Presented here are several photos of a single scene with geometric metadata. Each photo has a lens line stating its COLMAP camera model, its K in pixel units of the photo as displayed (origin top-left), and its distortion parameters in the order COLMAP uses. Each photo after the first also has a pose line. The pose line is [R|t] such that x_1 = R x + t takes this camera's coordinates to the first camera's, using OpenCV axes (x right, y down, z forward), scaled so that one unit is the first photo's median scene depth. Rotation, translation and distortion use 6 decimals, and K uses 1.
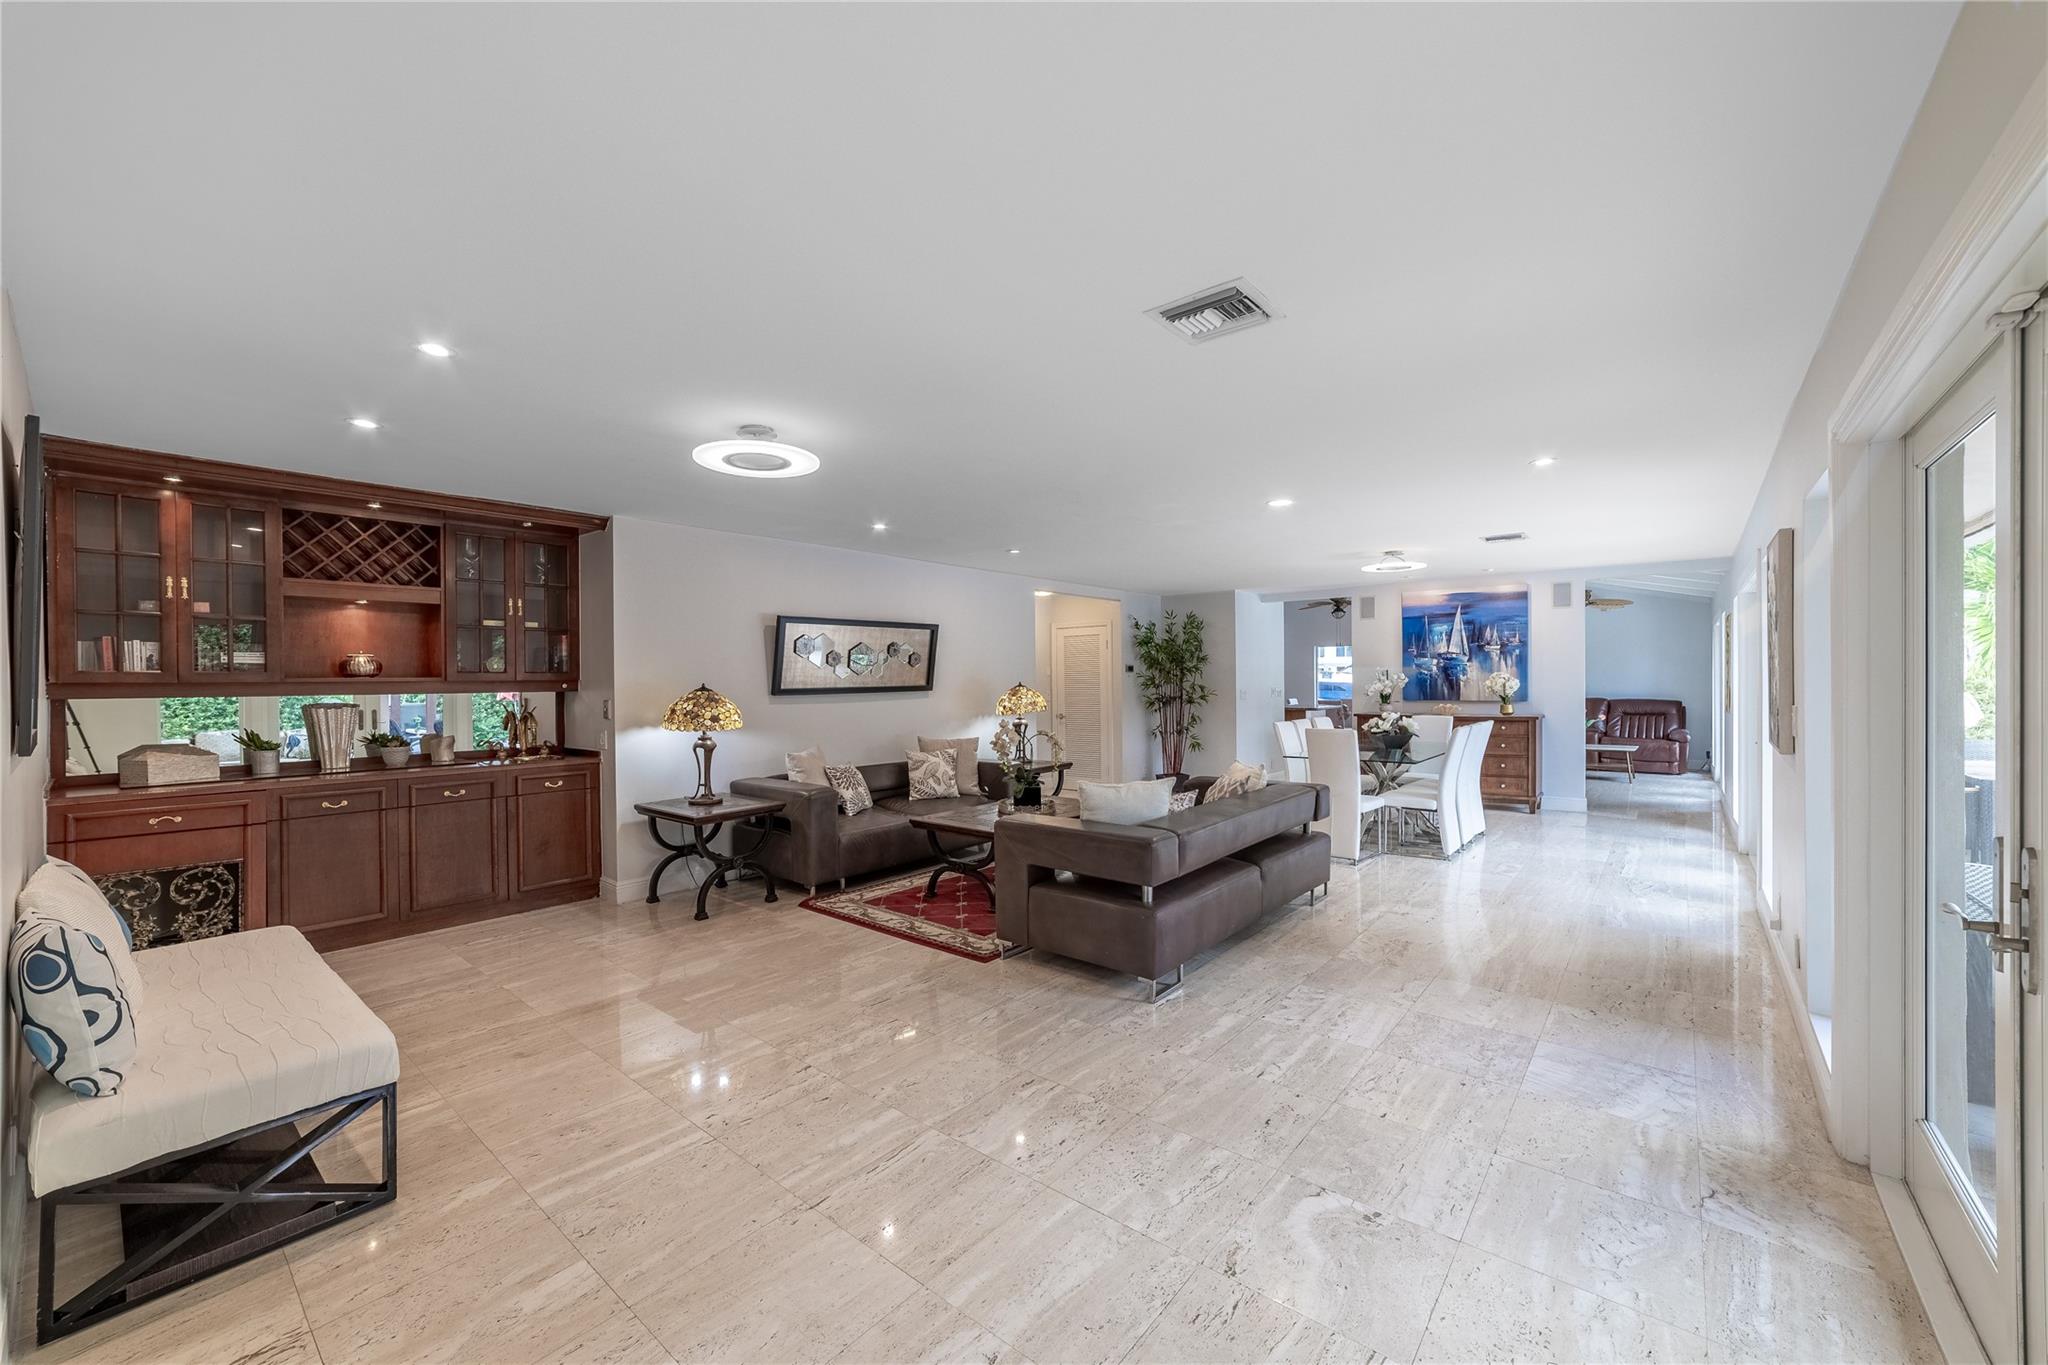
lens RADIAL K [[803.6, 0, 1005.5], [0, 803.6, 681.6], [0, 0, 1]] dist [-0.011978, 0.003628]
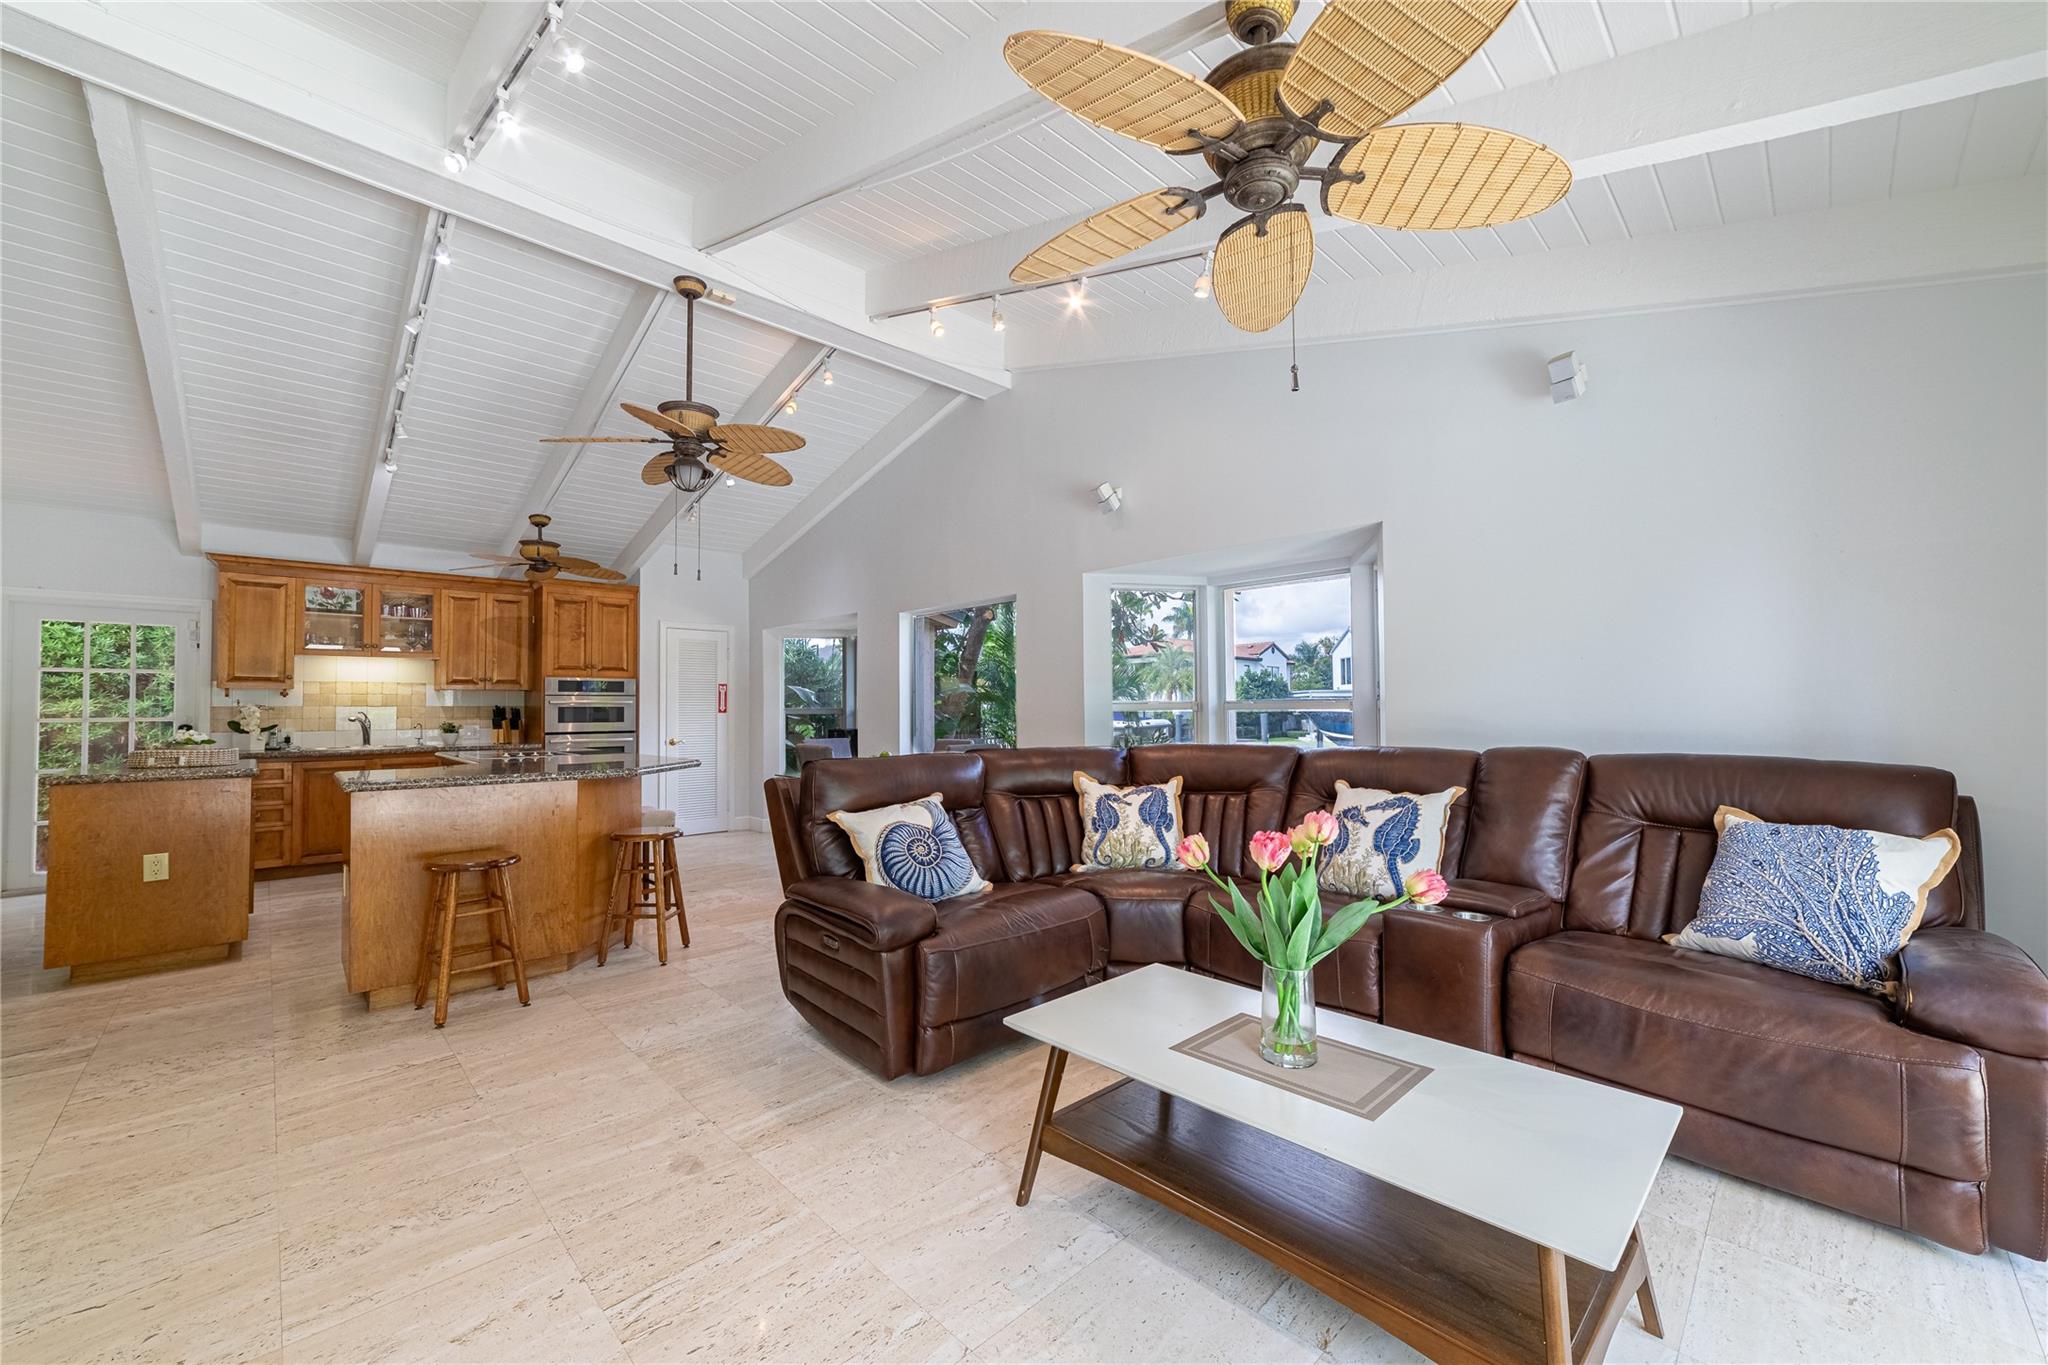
lens RADIAL K [[803.6, 0, 1020.6], [0, 803.6, 687.1], [0, 0, 1]] dist [-0.011978, 0.003628]
pose [[0.994164, -0.001738, -0.107870, 0.987469], [-0.001693, 0.999496, -0.031703, 0.019375], [0.107870, 0.031700, 0.993659, 1.205370]]
